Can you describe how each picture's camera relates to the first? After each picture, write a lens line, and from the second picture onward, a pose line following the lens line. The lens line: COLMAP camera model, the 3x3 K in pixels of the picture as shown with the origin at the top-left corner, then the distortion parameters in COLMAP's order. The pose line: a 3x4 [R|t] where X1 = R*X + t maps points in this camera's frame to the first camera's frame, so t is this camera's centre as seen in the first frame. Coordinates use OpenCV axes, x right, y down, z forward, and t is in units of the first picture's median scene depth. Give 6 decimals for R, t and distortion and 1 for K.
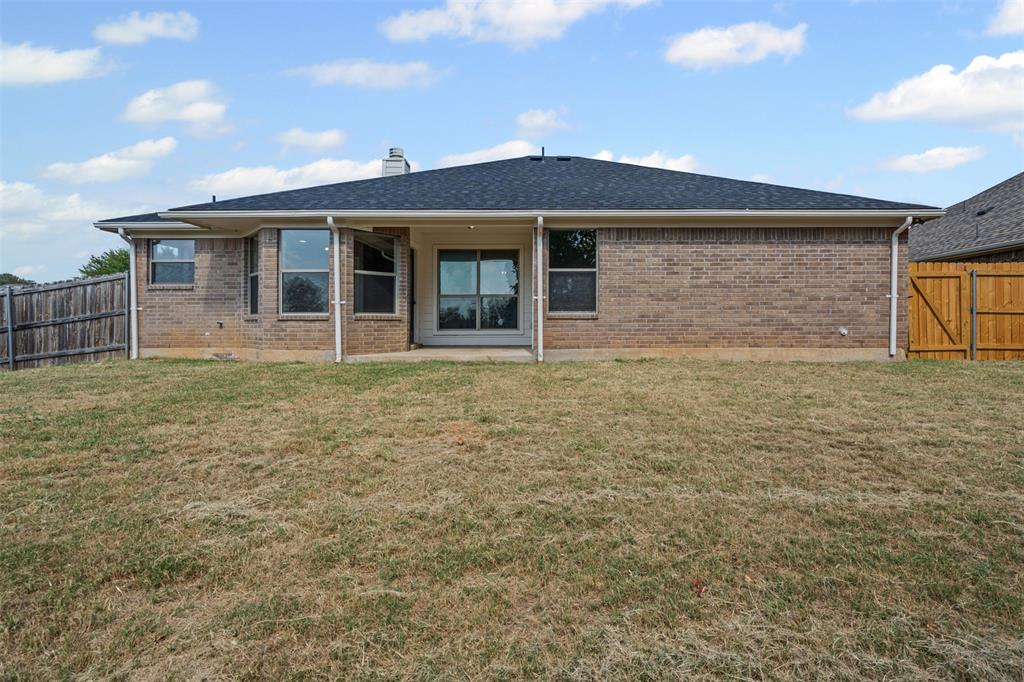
lens RADIAL K [[469.0, 0, 512.4], [0, 469.0, 333.7], [0, 0, 1]] dist [-0.002205, 0.000465]
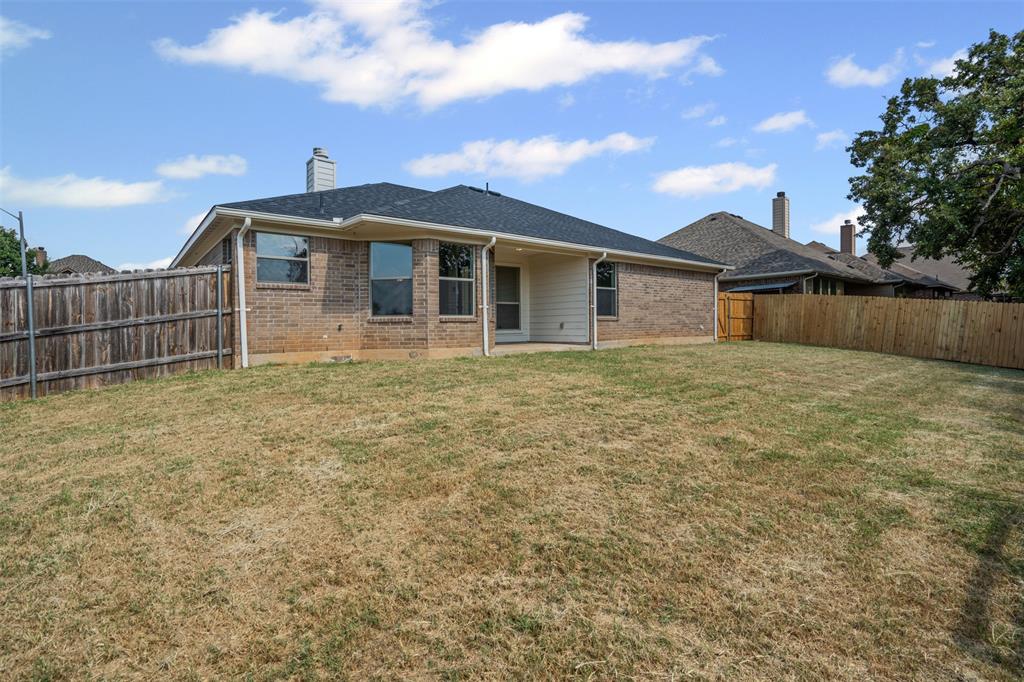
lens RADIAL K [[447.8, 0, 509.1], [0, 447.8, 337.9], [0, 0, 1]] dist [-0.001126, -0.000063]
pose [[0.797295, -0.023471, 0.603133, -0.979674], [0.023880, 0.999688, 0.007335, 0.005608], [-0.603117, 0.008555, 0.797607, 0.041611]]
